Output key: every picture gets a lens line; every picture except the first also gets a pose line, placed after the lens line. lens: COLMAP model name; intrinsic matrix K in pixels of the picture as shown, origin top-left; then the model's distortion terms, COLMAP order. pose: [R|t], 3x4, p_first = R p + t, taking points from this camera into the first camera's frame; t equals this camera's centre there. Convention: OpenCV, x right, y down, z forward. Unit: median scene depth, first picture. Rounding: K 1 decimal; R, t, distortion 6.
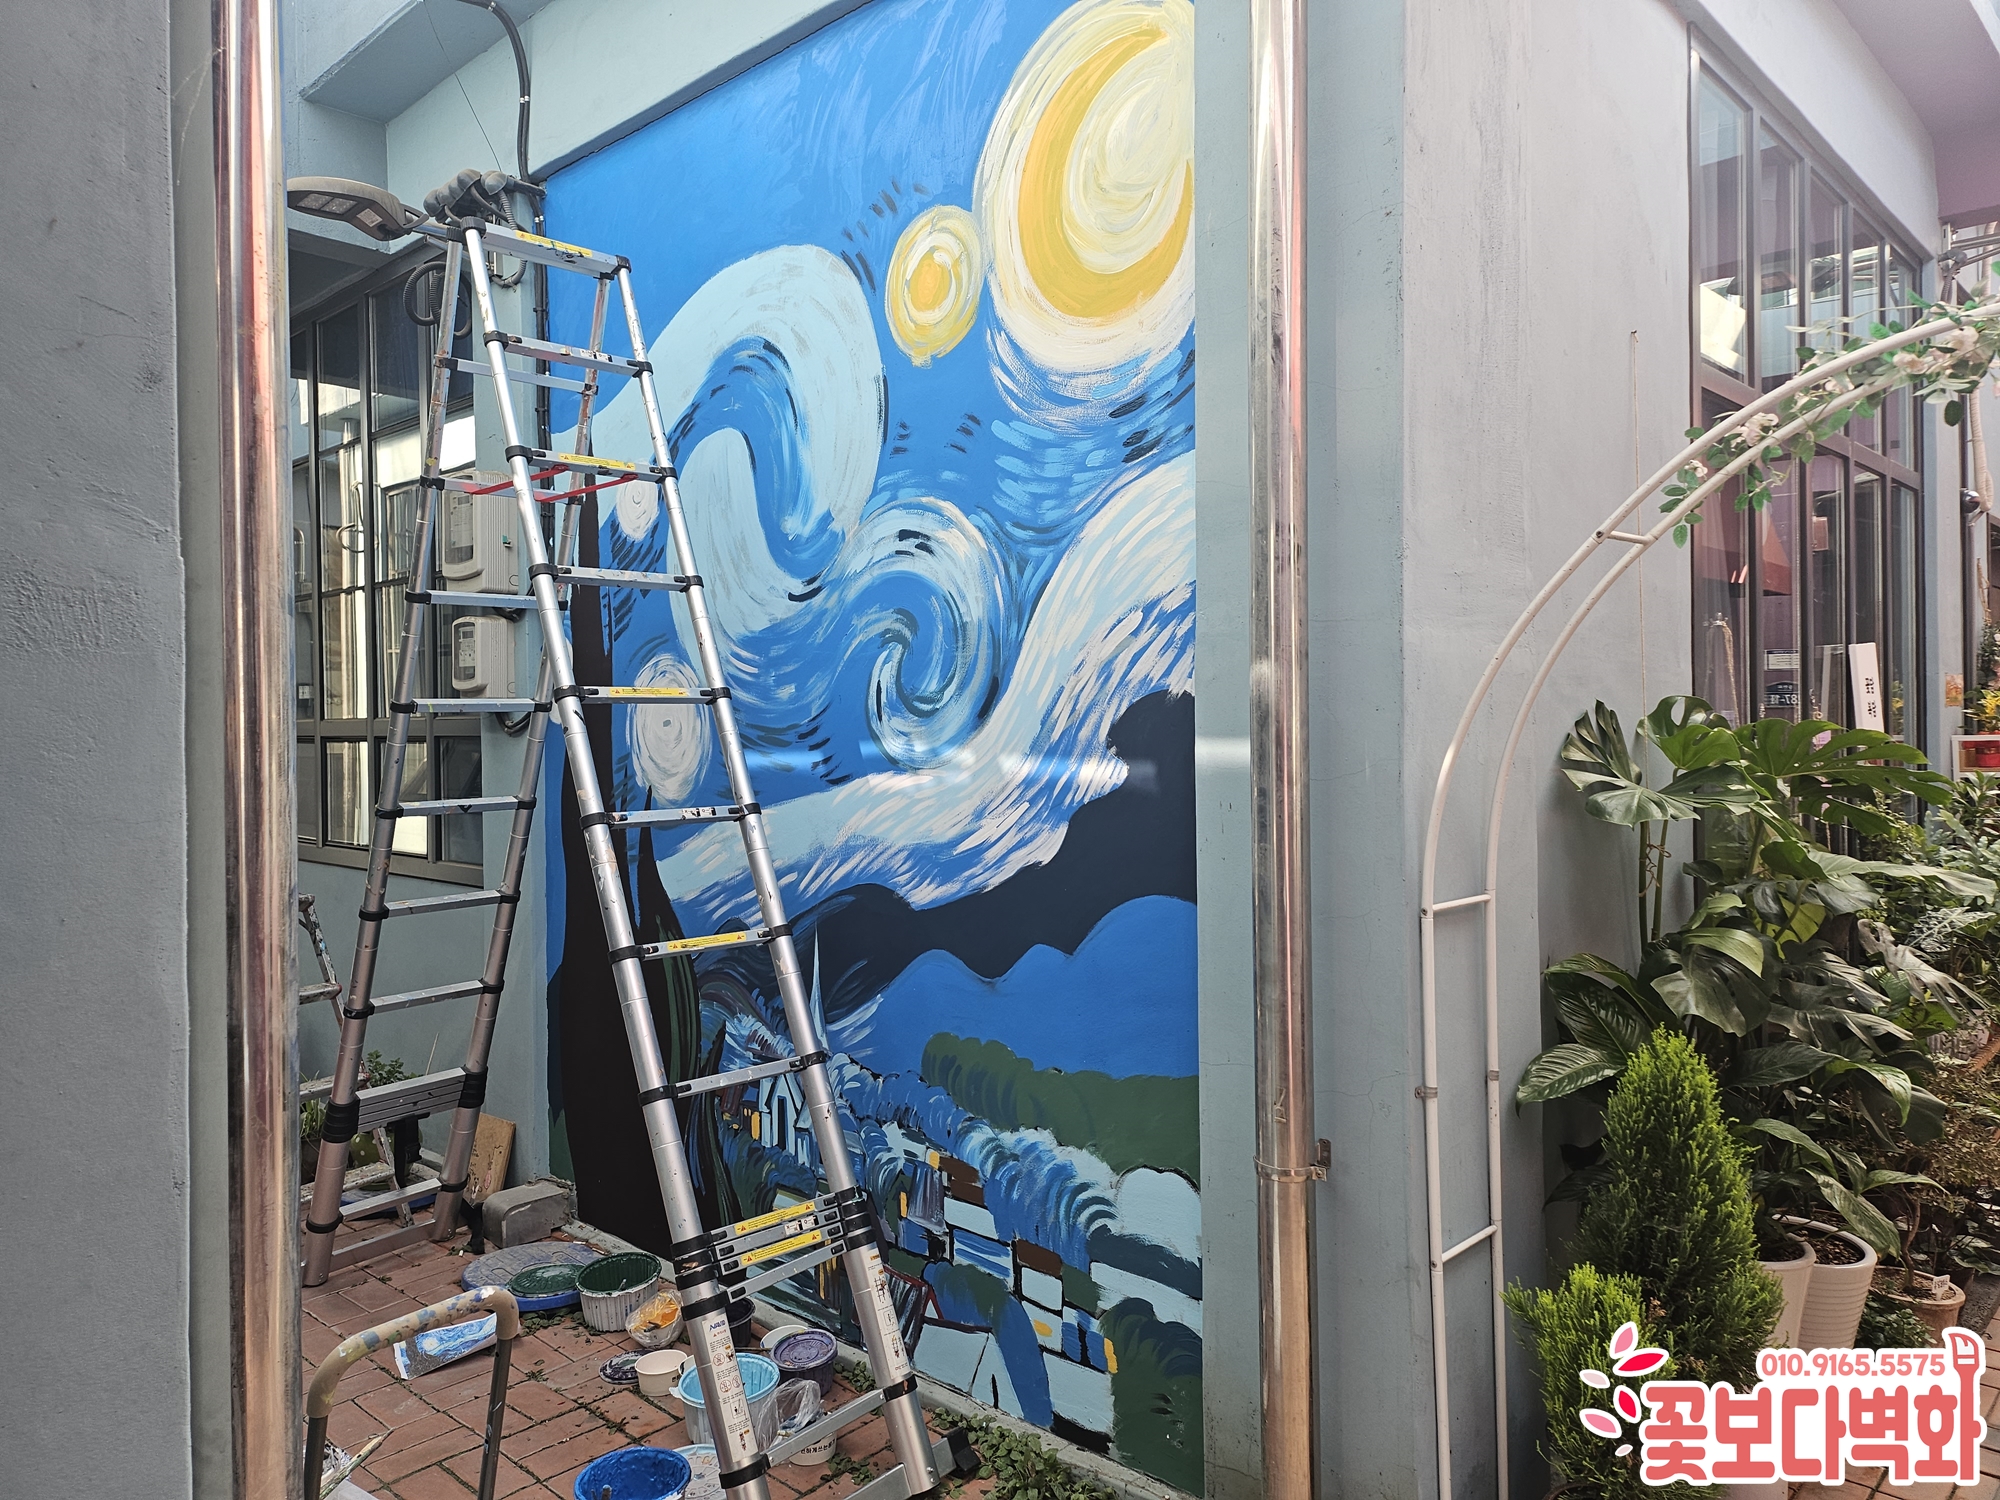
lens RADIAL K [[1414.7, 0, 999.9], [0, 1414.7, 730.9], [0, 0, 1]] dist [0.036855, -0.011108]
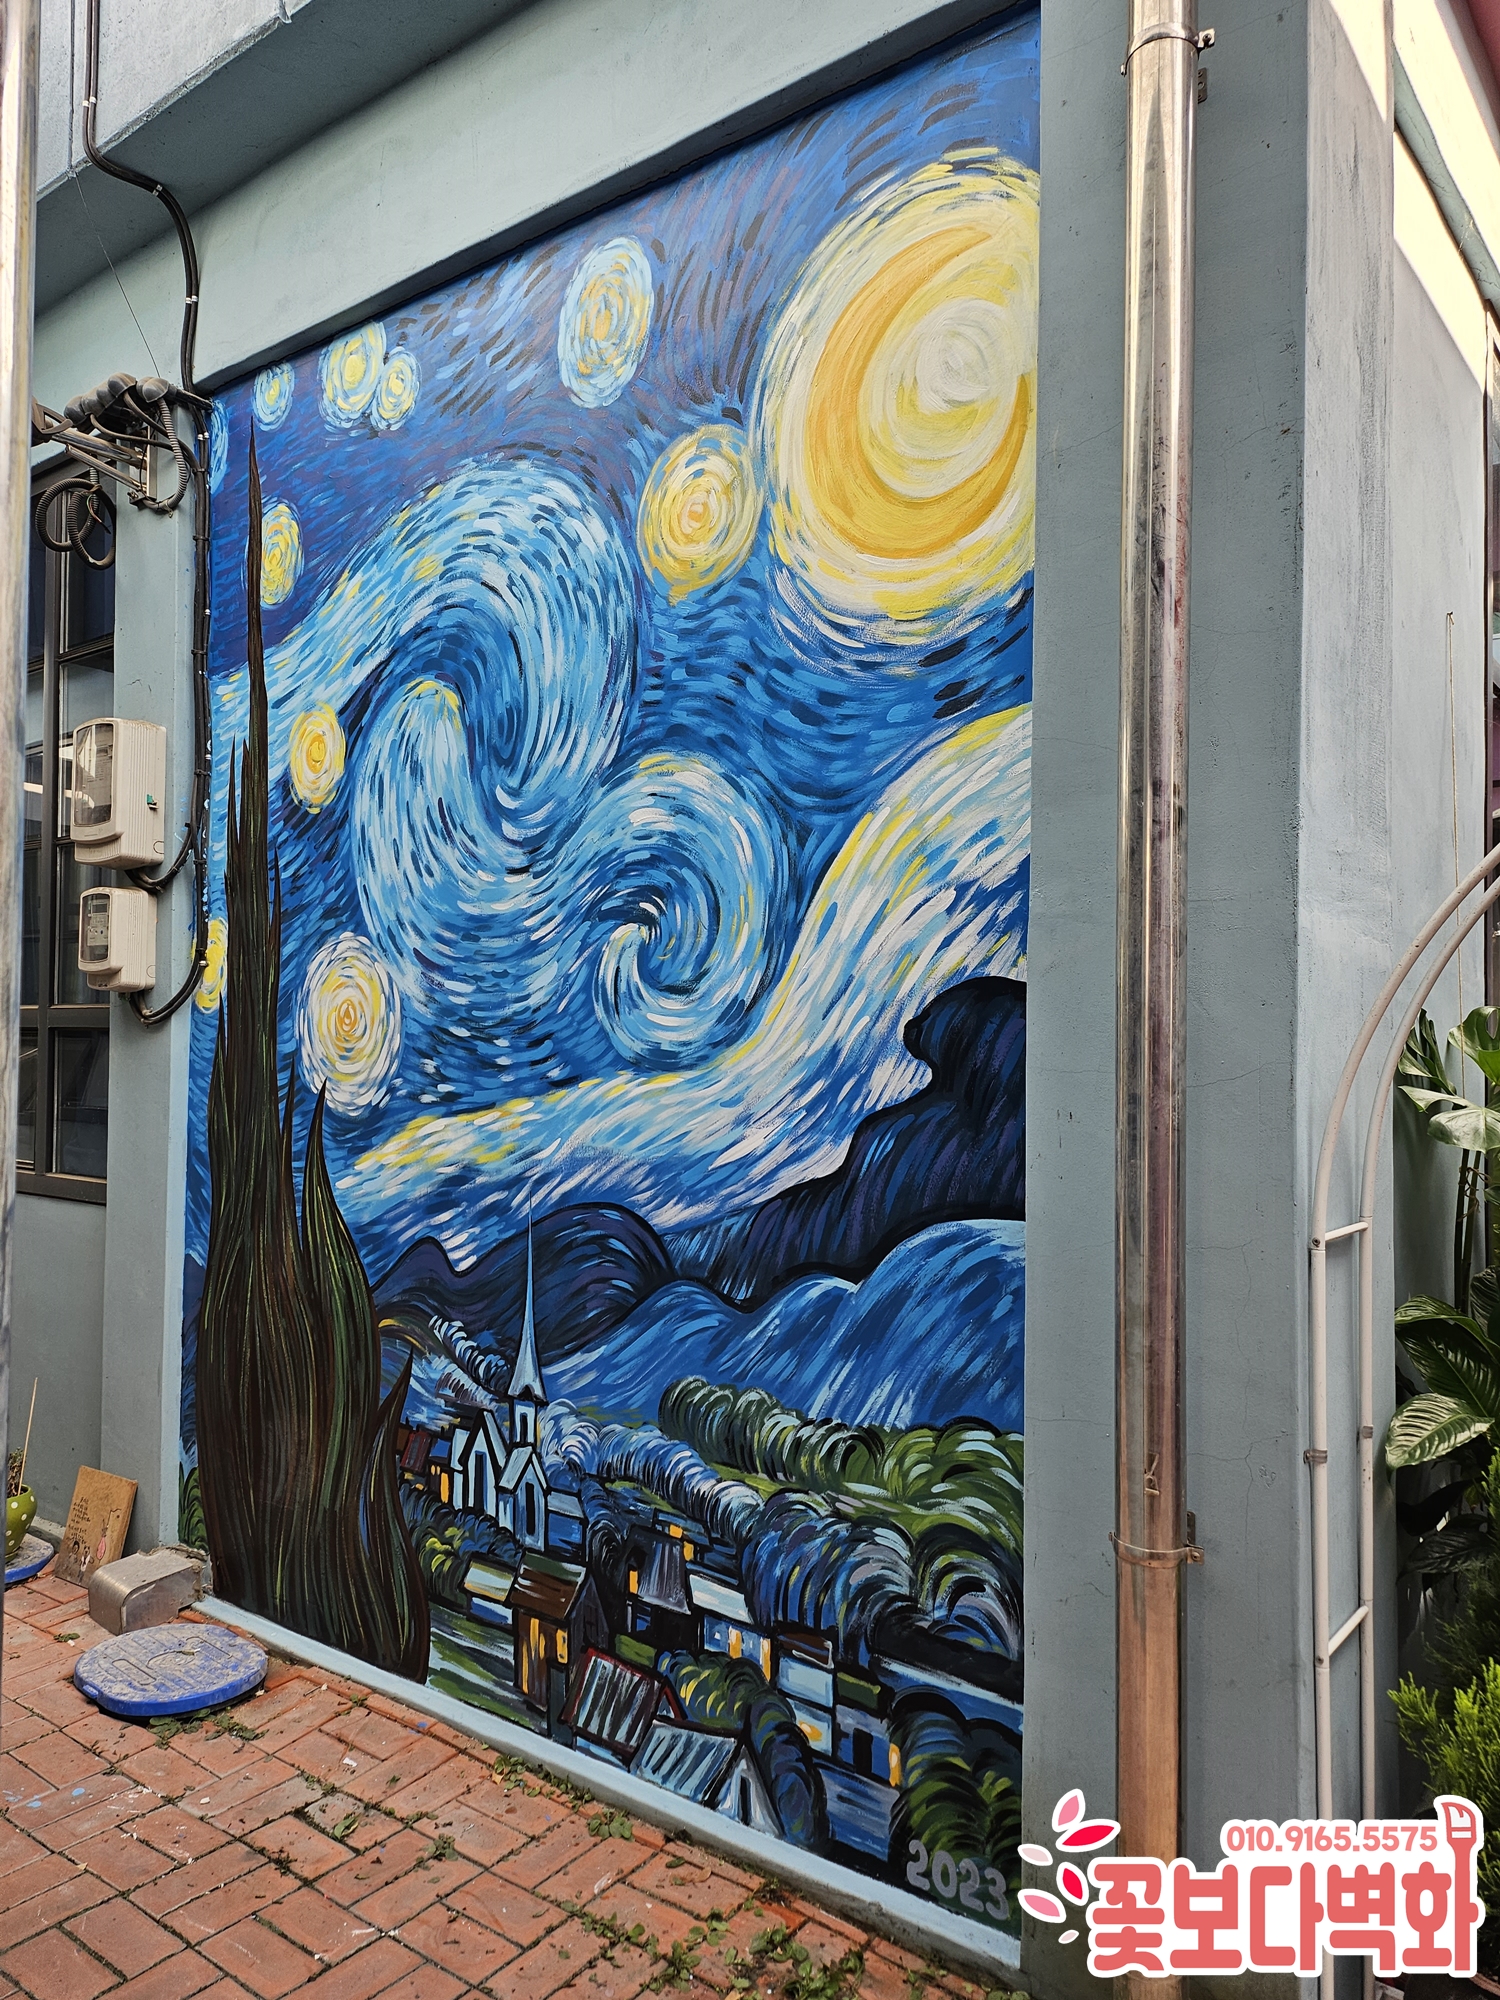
lens RADIAL K [[1414.7, 0, 750.6], [0, 1414.7, 1016.8], [0, 0, 1]] dist [0.036855, -0.011108]
pose [[0.993801, 0.026847, 0.107881, -0.106239], [-0.023788, 0.999280, -0.029549, 0.020142], [-0.108597, 0.026799, 0.993725, 0.145775]]
